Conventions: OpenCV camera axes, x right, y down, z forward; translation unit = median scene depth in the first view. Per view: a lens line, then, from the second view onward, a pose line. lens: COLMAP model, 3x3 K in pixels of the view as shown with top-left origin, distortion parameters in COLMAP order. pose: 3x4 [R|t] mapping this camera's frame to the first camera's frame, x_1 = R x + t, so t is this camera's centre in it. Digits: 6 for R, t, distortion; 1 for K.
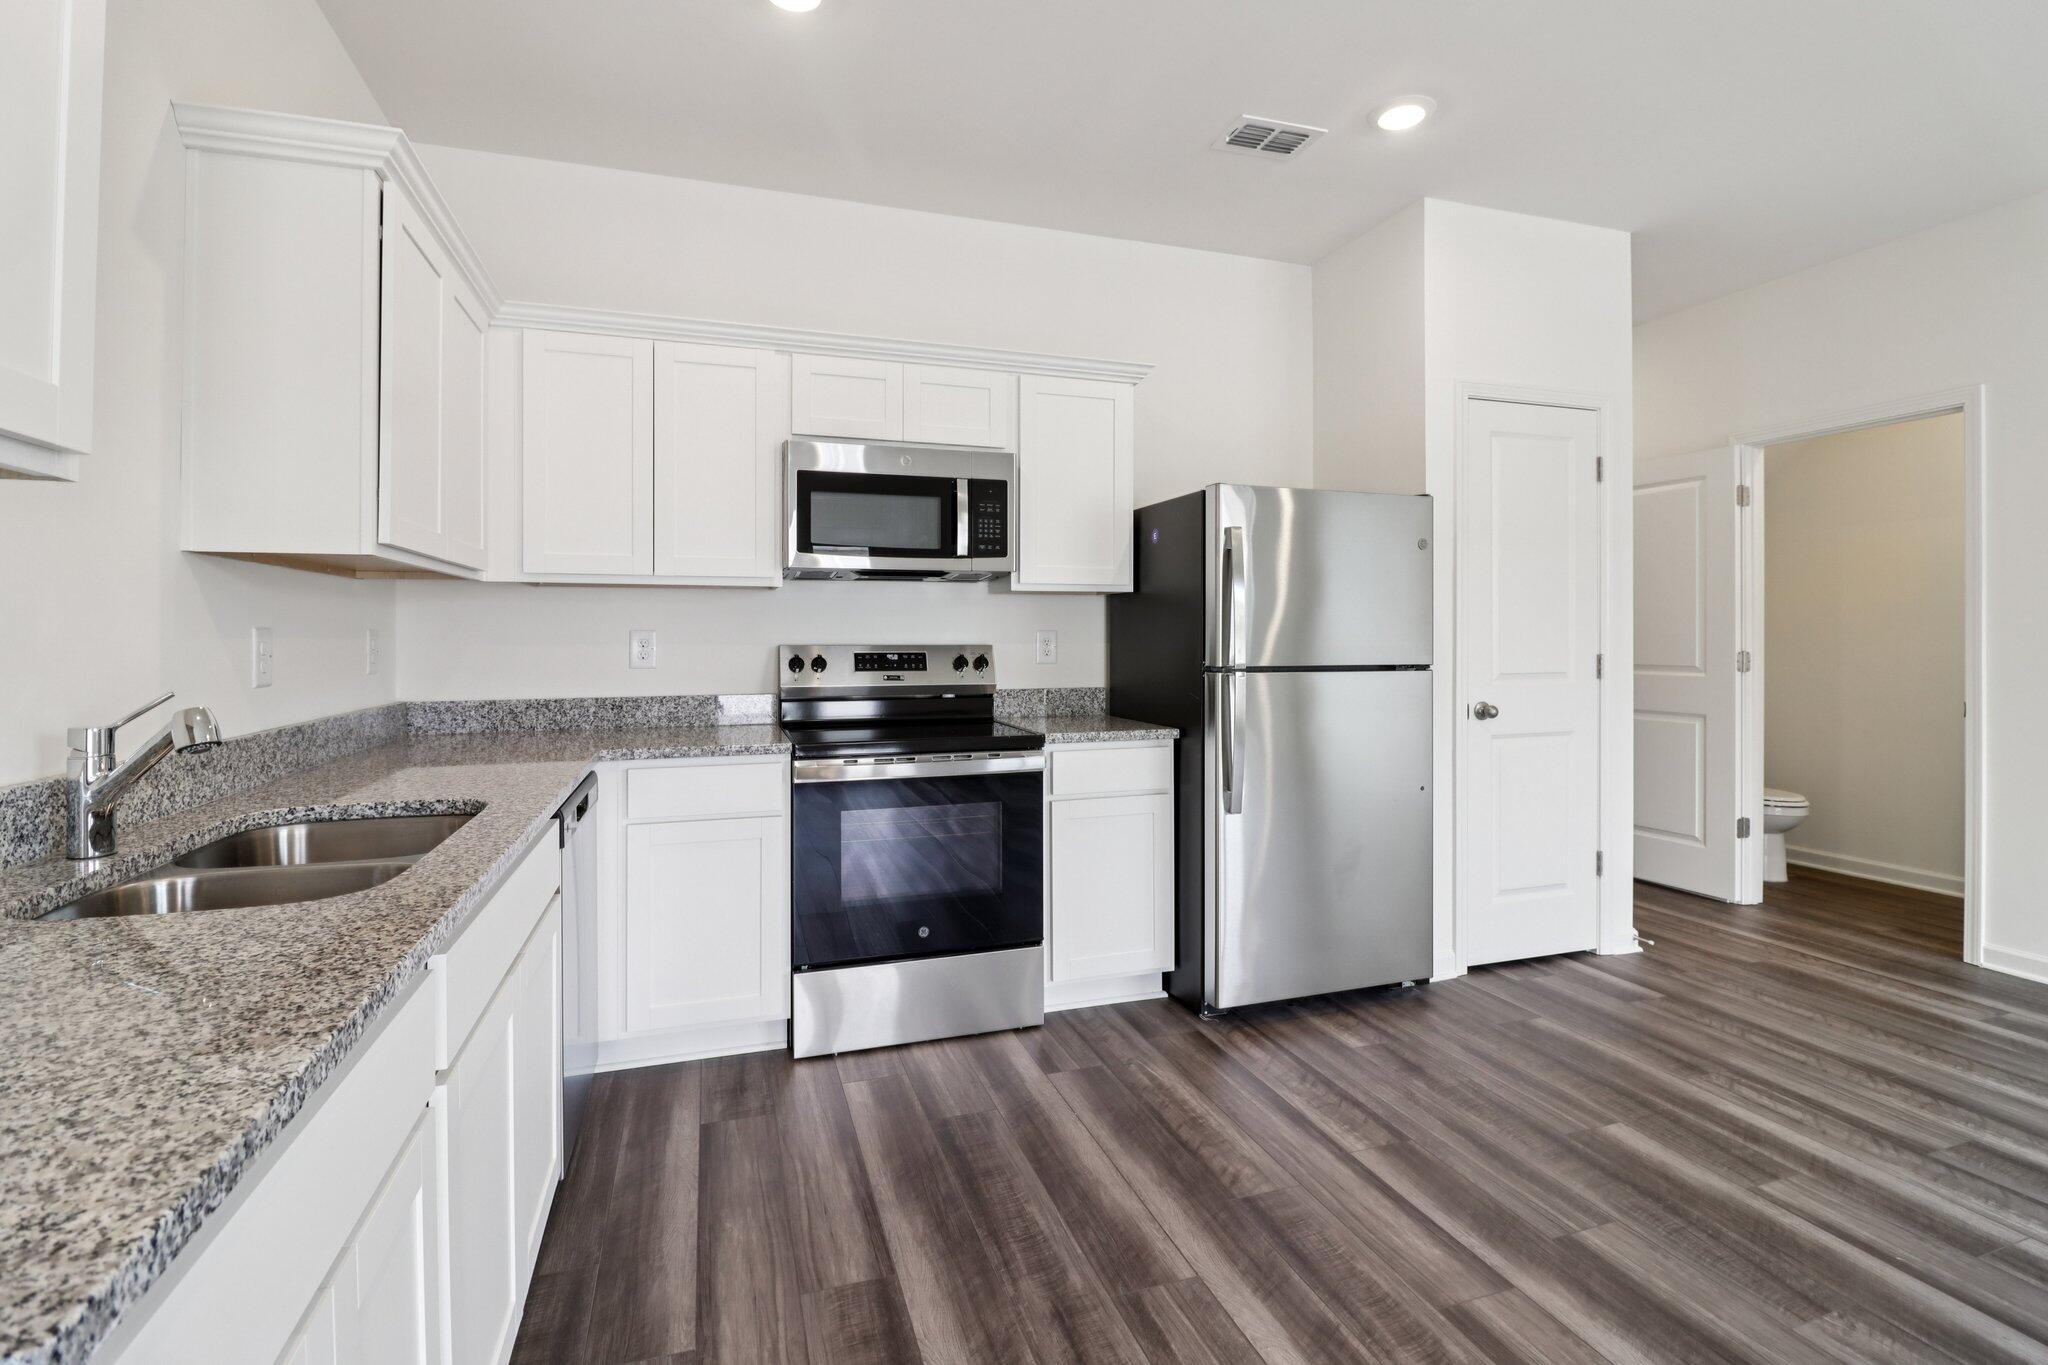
lens RADIAL K [[951.4, 0, 1031.0], [0, 951.4, 649.2], [0, 0, 1]] dist [0.002514, -0.013066]
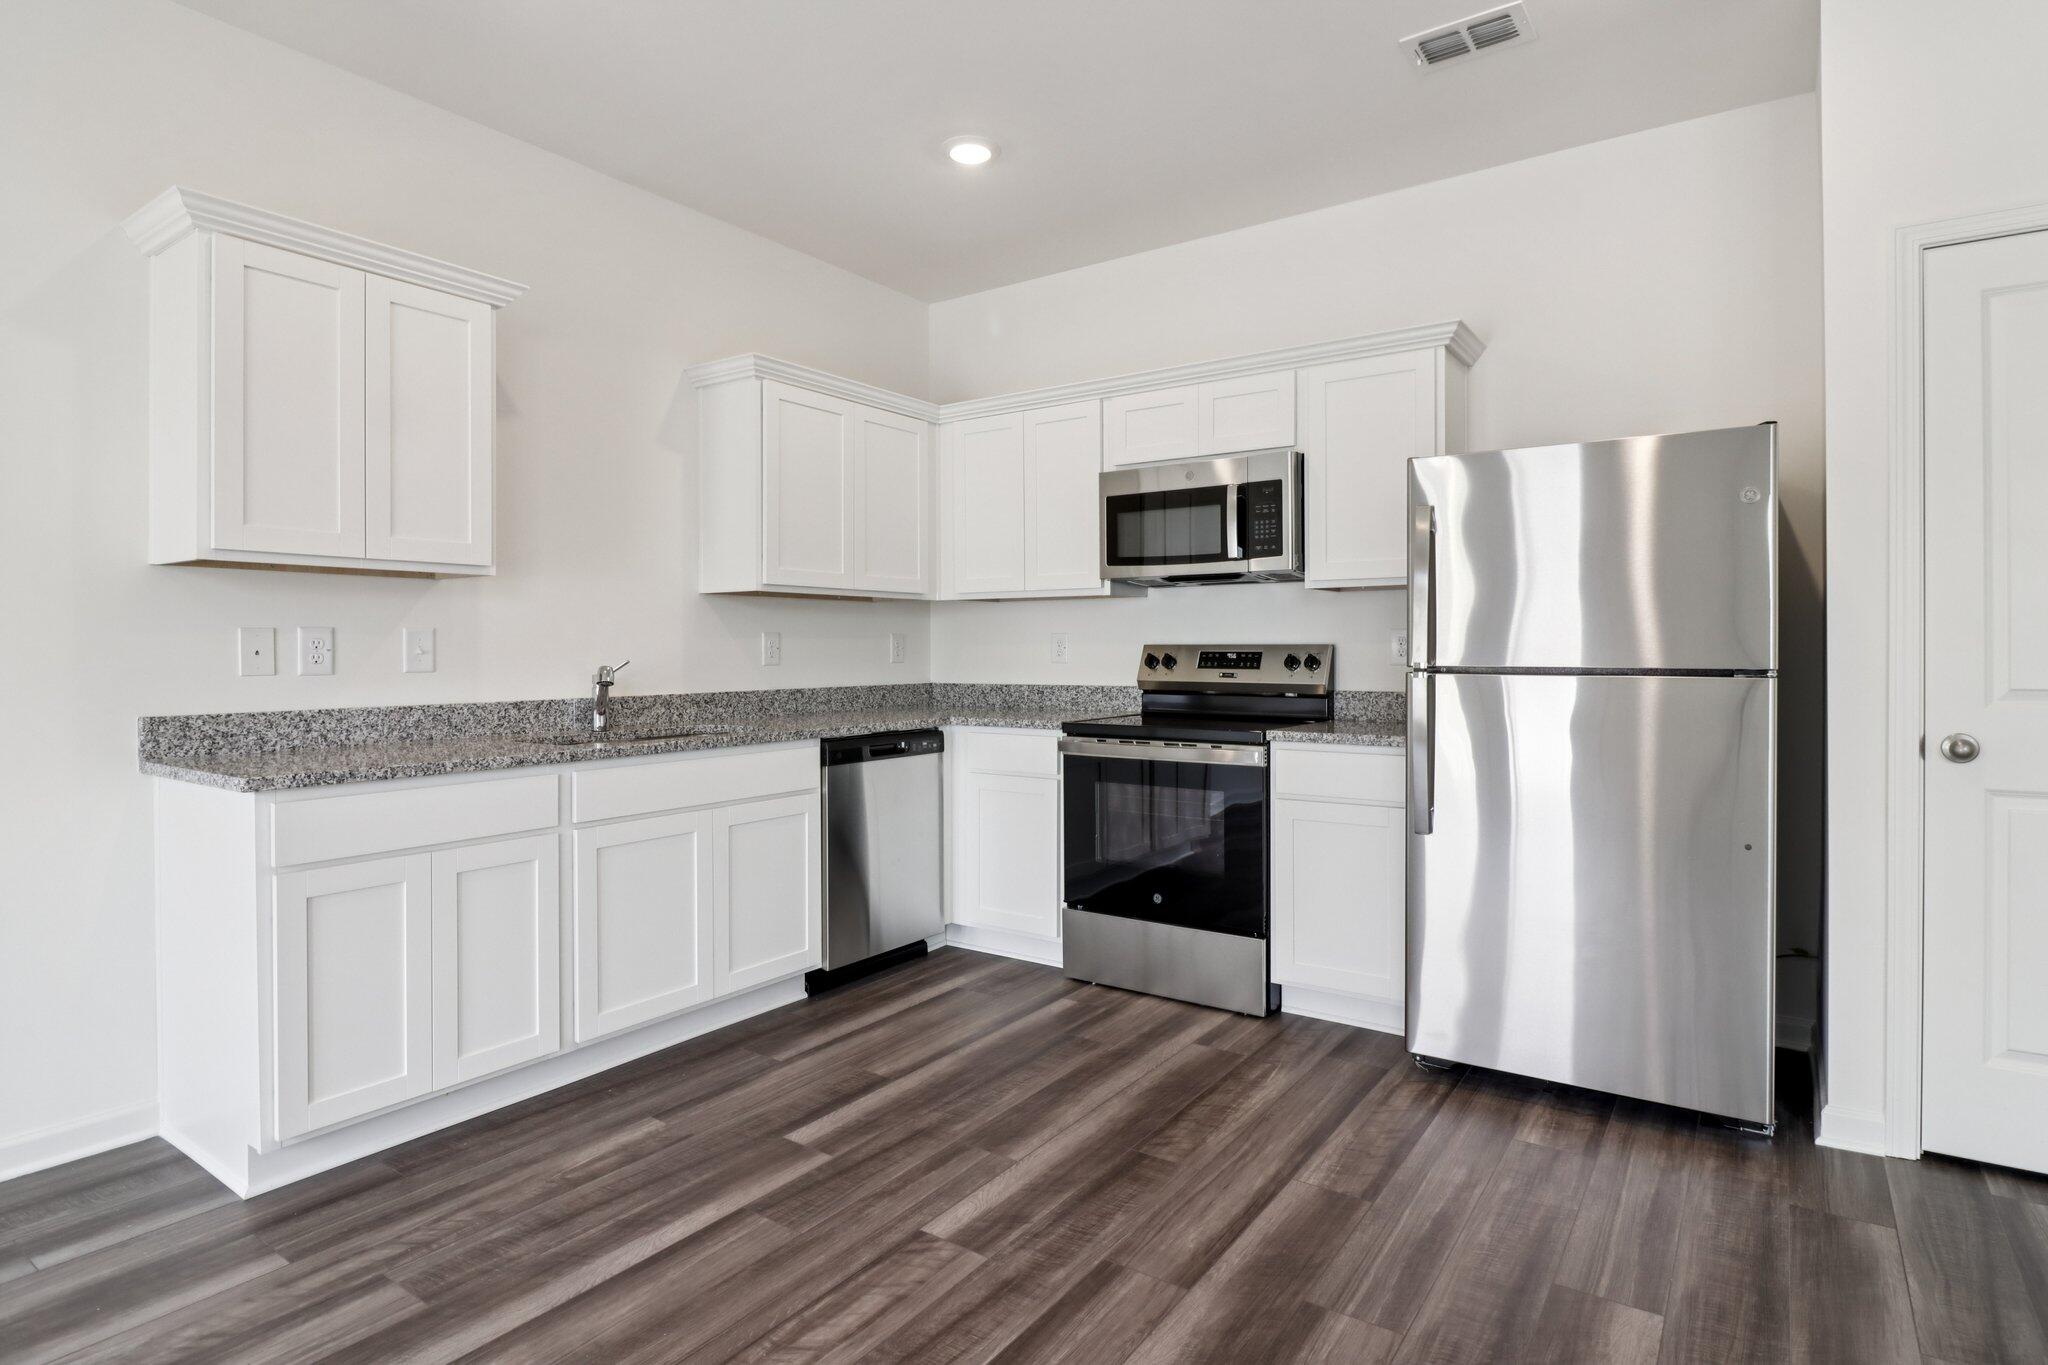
lens RADIAL K [[1050.7, 0, 1034.5], [0, 1050.7, 673.9], [0, 0, 1]] dist [-0.005746, -0.001899]
pose [[0.606469, 0.019397, -0.794870, 0.756886], [-0.008515, 0.999803, 0.017901, 0.010859], [0.795061, -0.004088, 0.606515, 0.130203]]
